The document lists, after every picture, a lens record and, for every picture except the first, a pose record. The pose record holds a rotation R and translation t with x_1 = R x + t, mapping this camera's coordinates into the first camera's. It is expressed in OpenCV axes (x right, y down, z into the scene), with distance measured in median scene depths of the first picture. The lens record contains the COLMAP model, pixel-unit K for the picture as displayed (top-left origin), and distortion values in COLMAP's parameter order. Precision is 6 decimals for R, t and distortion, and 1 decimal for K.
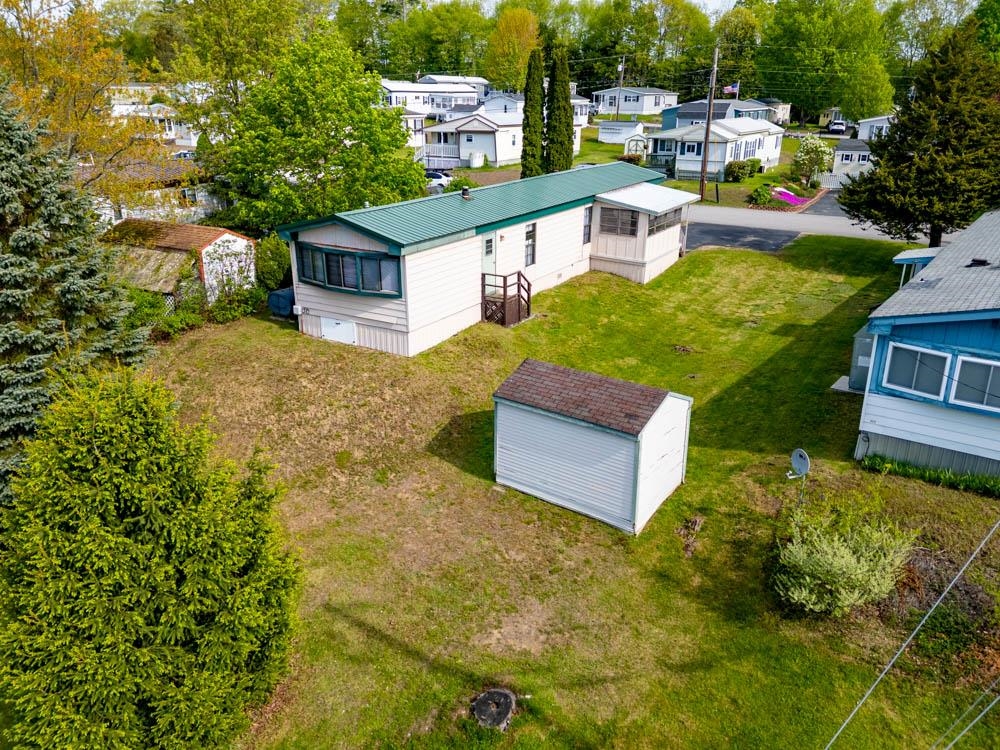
lens RADIAL K [[775.5, 0, 502.6], [0, 775.5, 370.7], [0, 0, 1]] dist [0.063656, -0.013371]
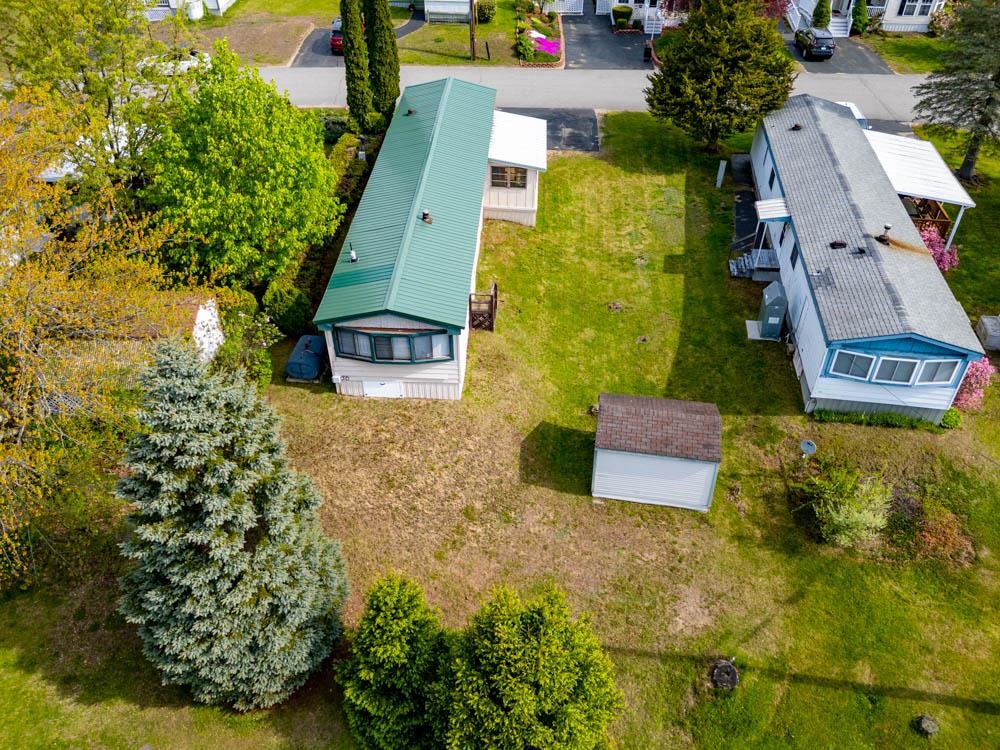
lens RADIAL K [[775.5, 0, 505.3], [0, 775.5, 371.7], [0, 0, 1]] dist [0.063656, -0.013371]
pose [[0.887826, -0.287516, 0.359304, -0.569219], [0.155662, 0.922401, 0.353476, -0.560903], [-0.433052, -0.257895, 0.863687, -0.050010]]
